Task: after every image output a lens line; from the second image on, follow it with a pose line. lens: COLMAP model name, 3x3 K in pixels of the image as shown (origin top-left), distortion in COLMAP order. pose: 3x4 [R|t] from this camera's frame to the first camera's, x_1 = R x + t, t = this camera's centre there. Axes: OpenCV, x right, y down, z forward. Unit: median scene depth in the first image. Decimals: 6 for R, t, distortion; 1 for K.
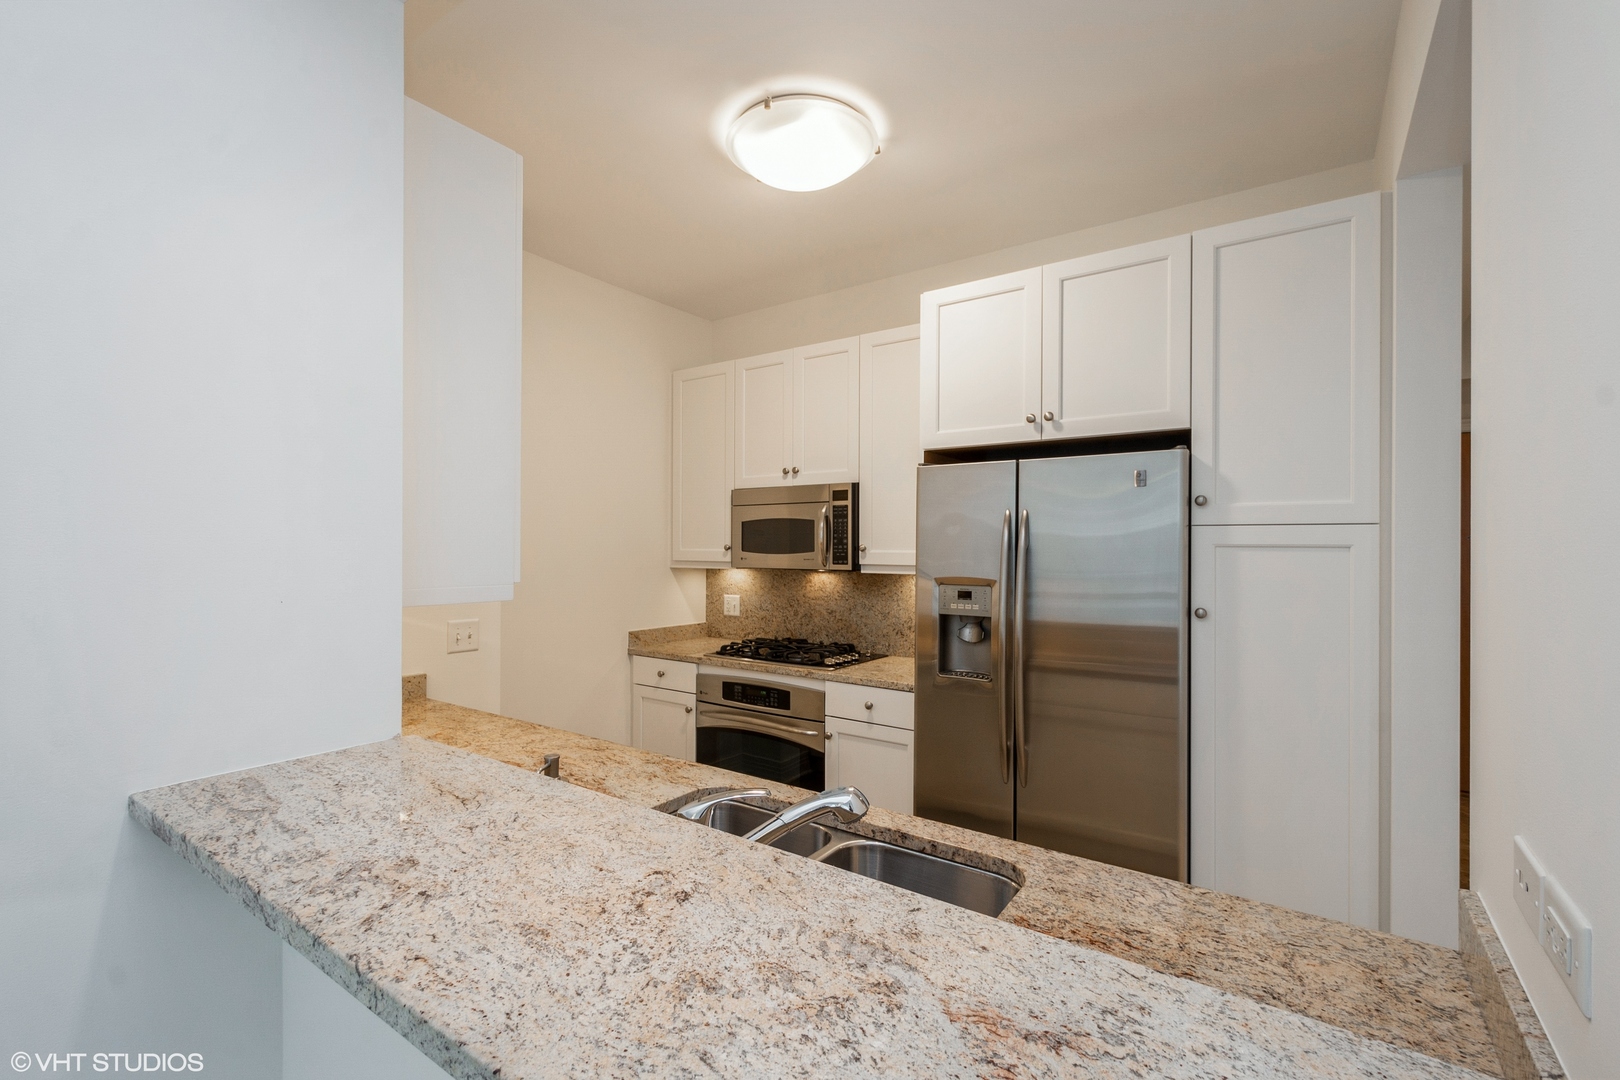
lens RADIAL K [[708.0, 0, 806.6], [0, 708.0, 544.1], [0, 0, 1]] dist [0.007735, -0.000785]
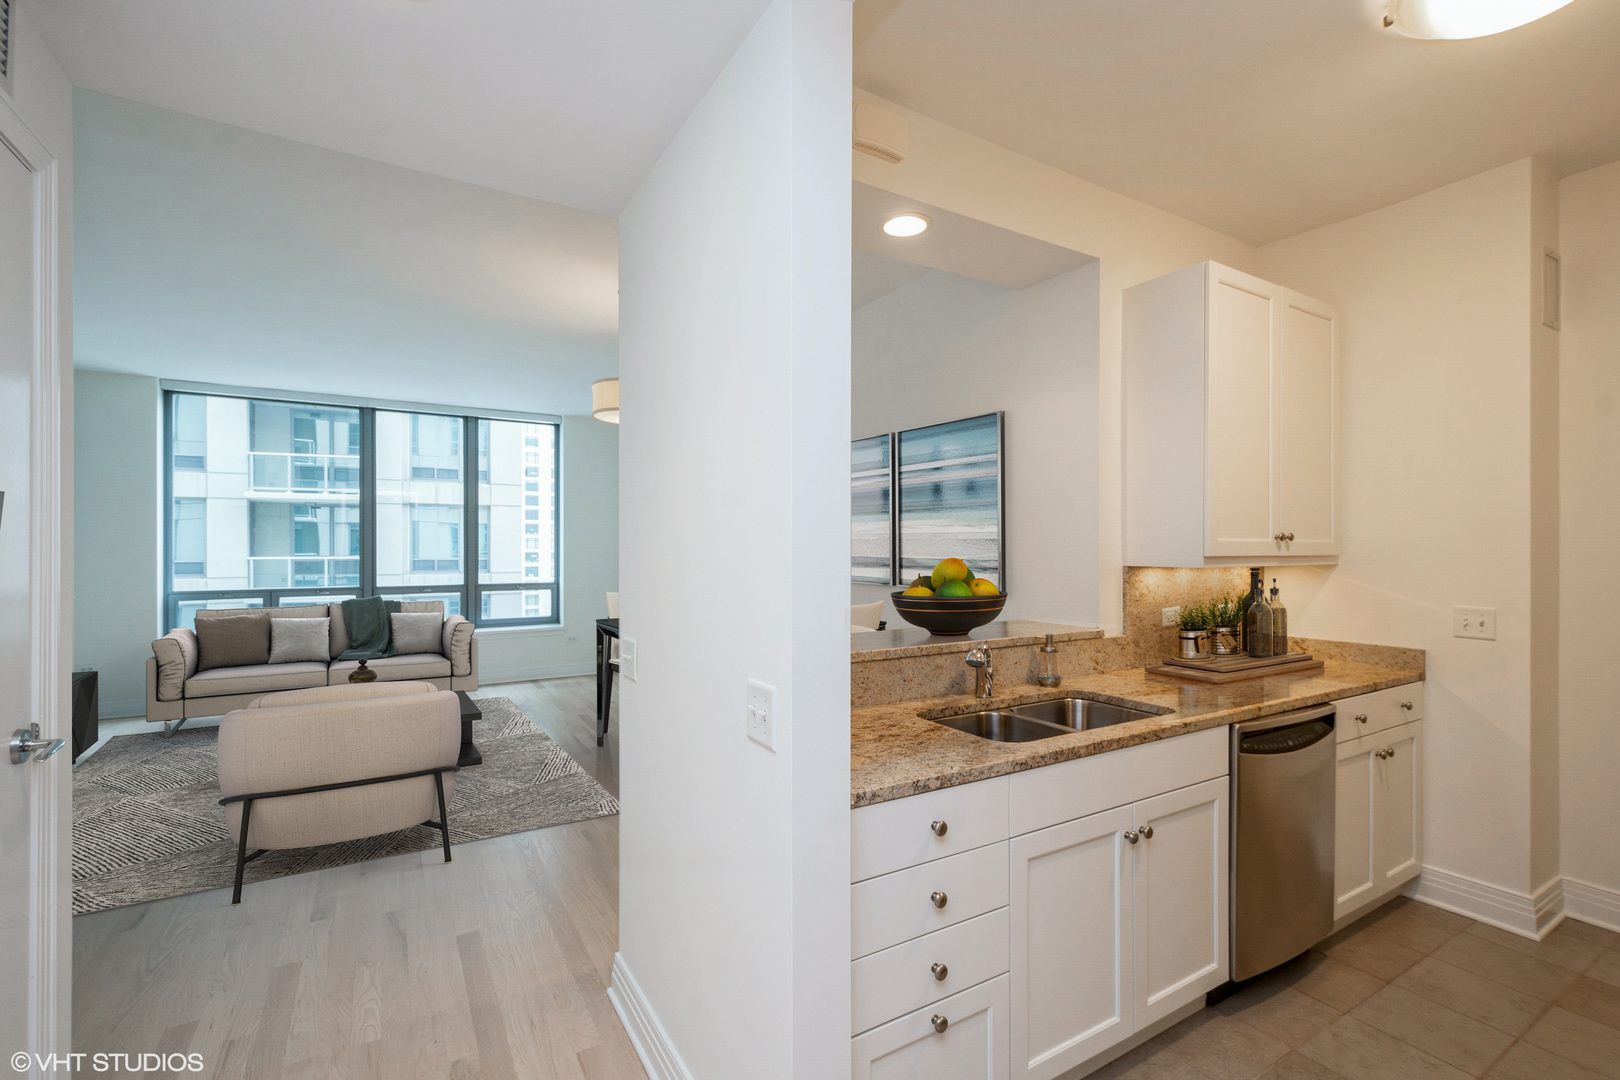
lens RADIAL K [[708.0, 0, 807.6], [0, 708.0, 542.8], [0, 0, 1]] dist [0.007735, -0.000785]
pose [[-0.400824, -0.009488, -0.916106, 0.853053], [0.000675, 0.999943, -0.010652, 0.028350], [0.916155, -0.004888, -0.400795, 0.568351]]
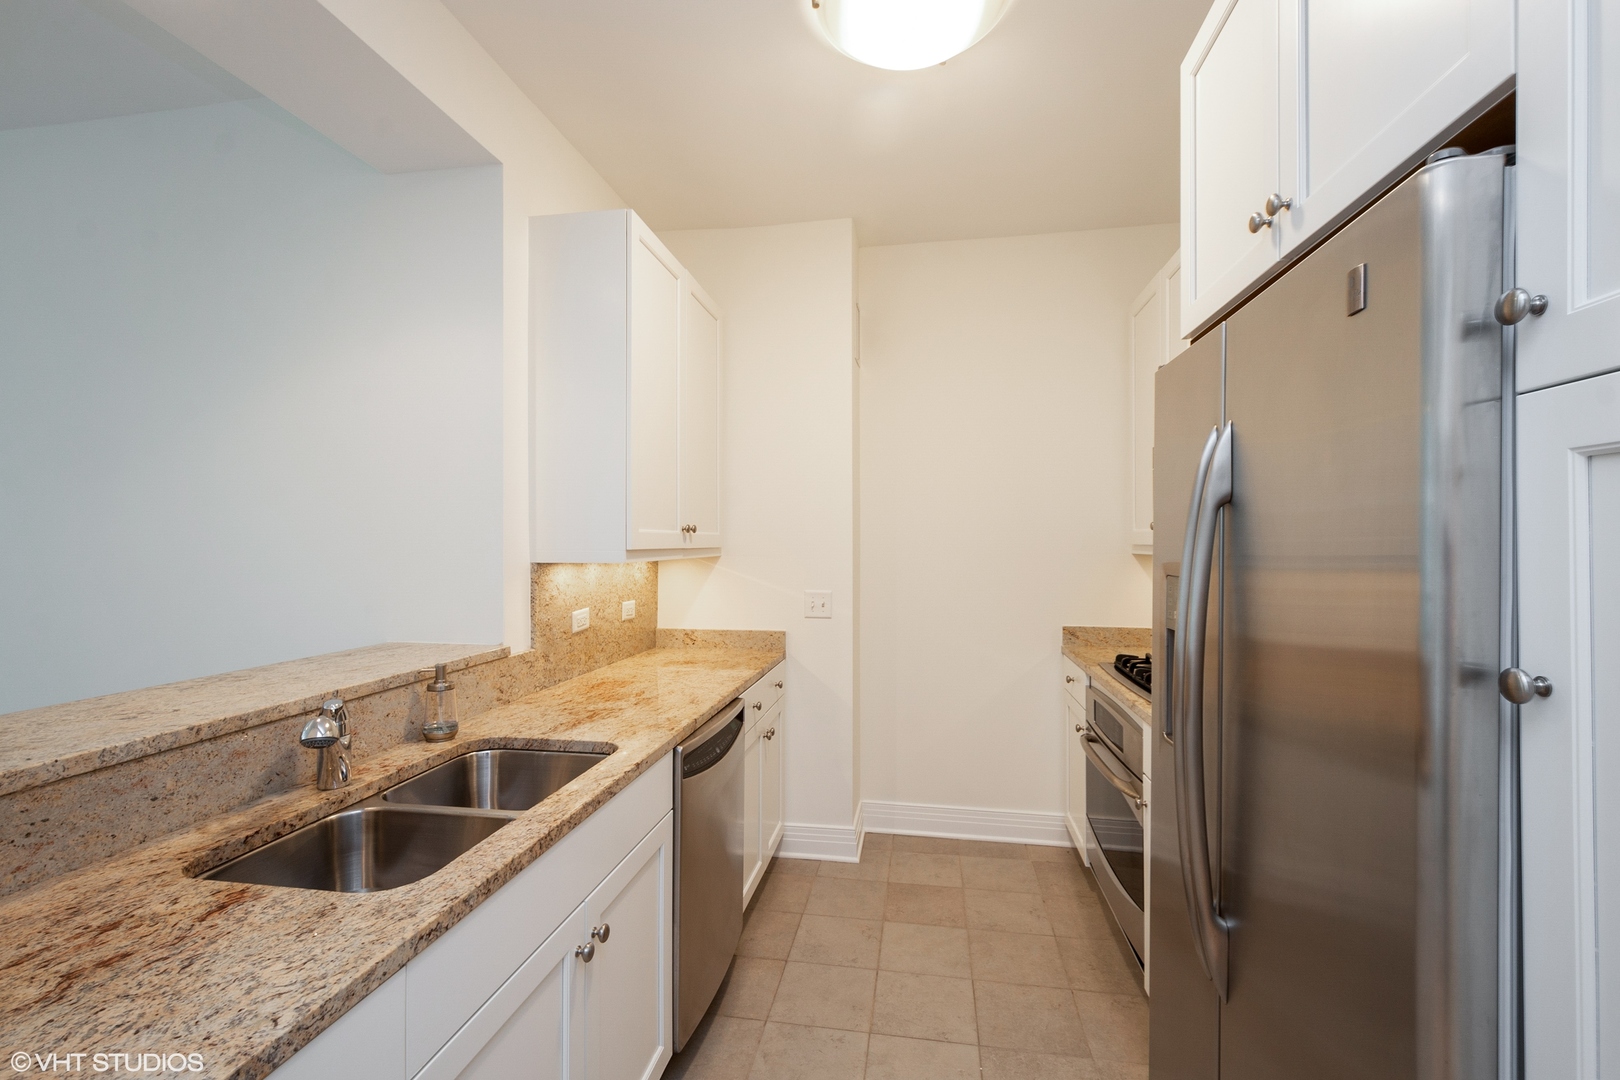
lens RADIAL K [[708.0, 0, 807.6], [0, 708.0, 540.7], [0, 0, 1]] dist [0.007735, -0.000785]
pose [[0.431986, -0.002911, -0.901876, 0.586551], [0.003016, 0.999994, -0.001783, 0.028135], [0.901875, -0.001950, 0.431992, 0.504742]]
